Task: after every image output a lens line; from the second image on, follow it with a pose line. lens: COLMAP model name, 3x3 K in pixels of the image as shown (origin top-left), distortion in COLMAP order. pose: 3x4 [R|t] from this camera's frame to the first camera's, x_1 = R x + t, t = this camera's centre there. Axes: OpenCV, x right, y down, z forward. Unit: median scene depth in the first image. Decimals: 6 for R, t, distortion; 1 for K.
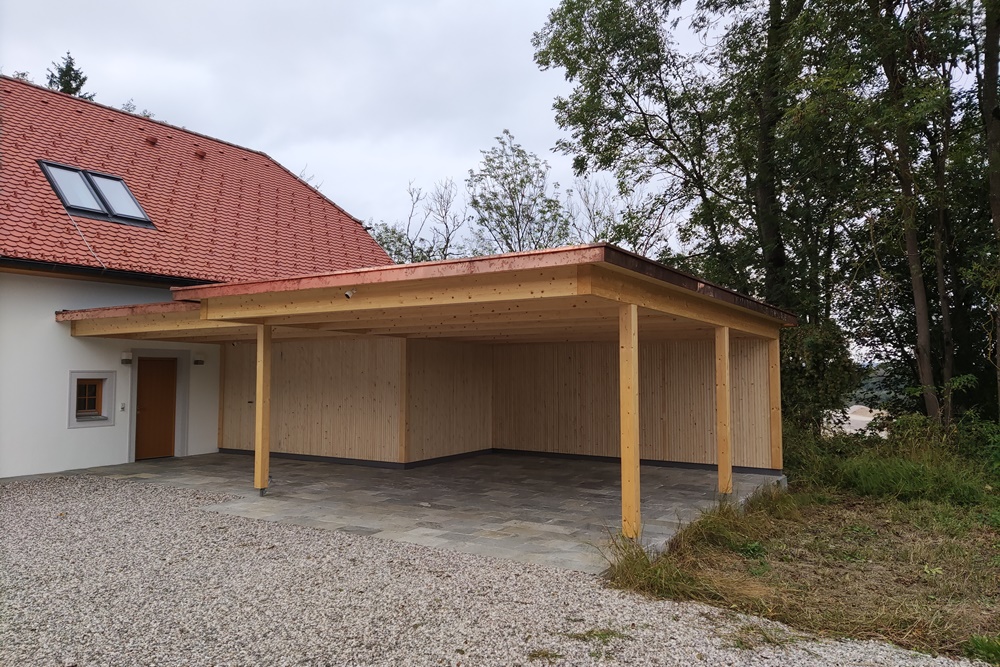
lens RADIAL K [[729.0, 0, 497.5], [0, 729.0, 332.1], [0, 0, 1]] dist [0.096332, -0.122824]
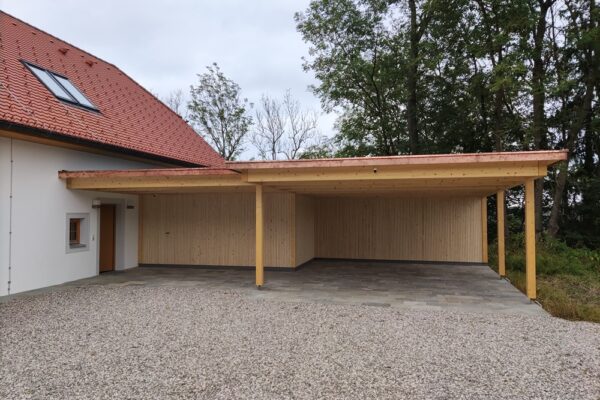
lens RADIAL K [[437.4, 0, 298.5], [0, 437.4, 199.2], [0, 0, 1]] dist [0.096332, -0.122824]
pose [[0.942323, 0.009439, 0.334572, -0.417754], [-0.017772, 0.999603, 0.021856, -0.000986], [-0.334232, -0.026542, 0.942117, 0.042235]]
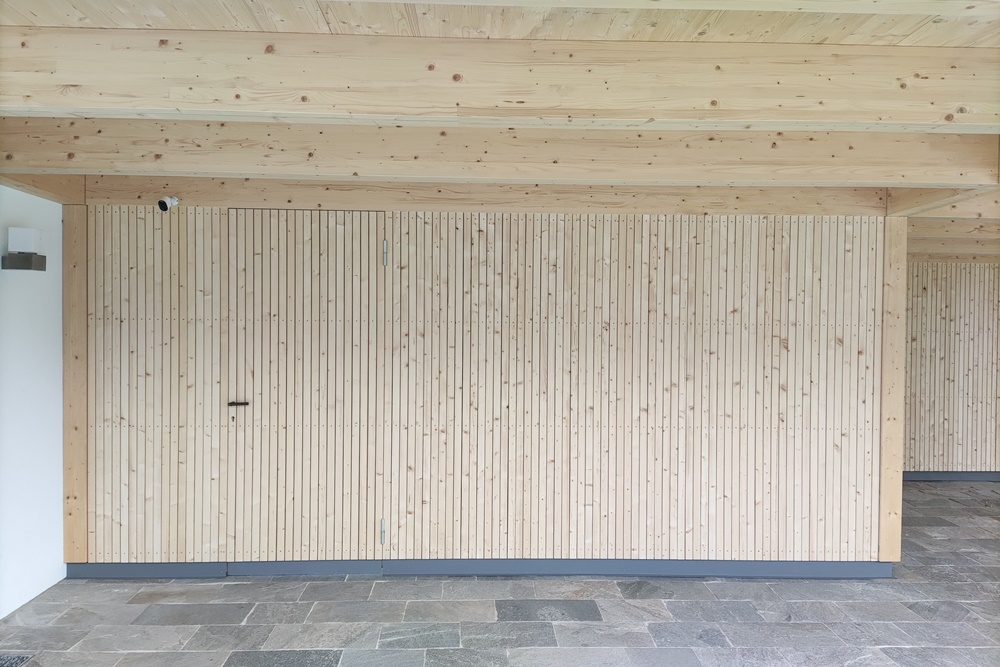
lens RADIAL K [[729.0, 0, 497.5], [0, 729.0, 332.1], [0, 0, 1]] dist [0.096332, -0.122824]
pose [[0.809129, -0.005581, 0.587605, -0.460474], [-0.040944, 0.996989, 0.065849, 0.045437], [-0.586203, -0.077339, 0.806464, 0.751971]]
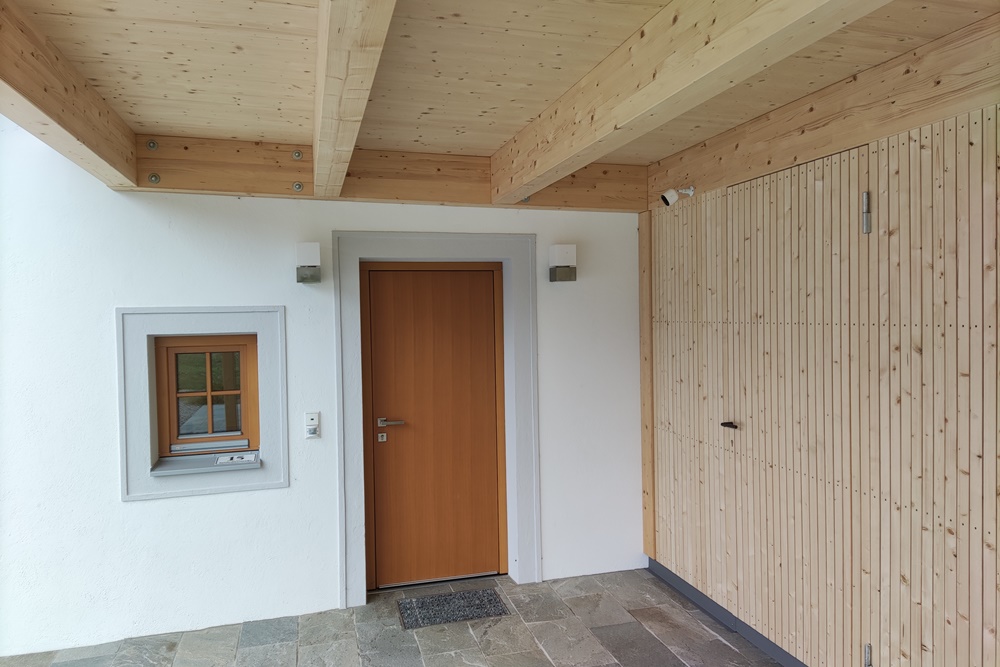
lens RADIAL K [[729.0, 0, 497.5], [0, 729.0, 332.1], [0, 0, 1]] dist [0.096332, -0.122824]
pose [[0.752365, 0.002506, -0.658741, -0.250922], [0.057143, 0.995975, 0.069054, 0.046487], [0.656263, -0.089596, 0.749194, 0.827957]]
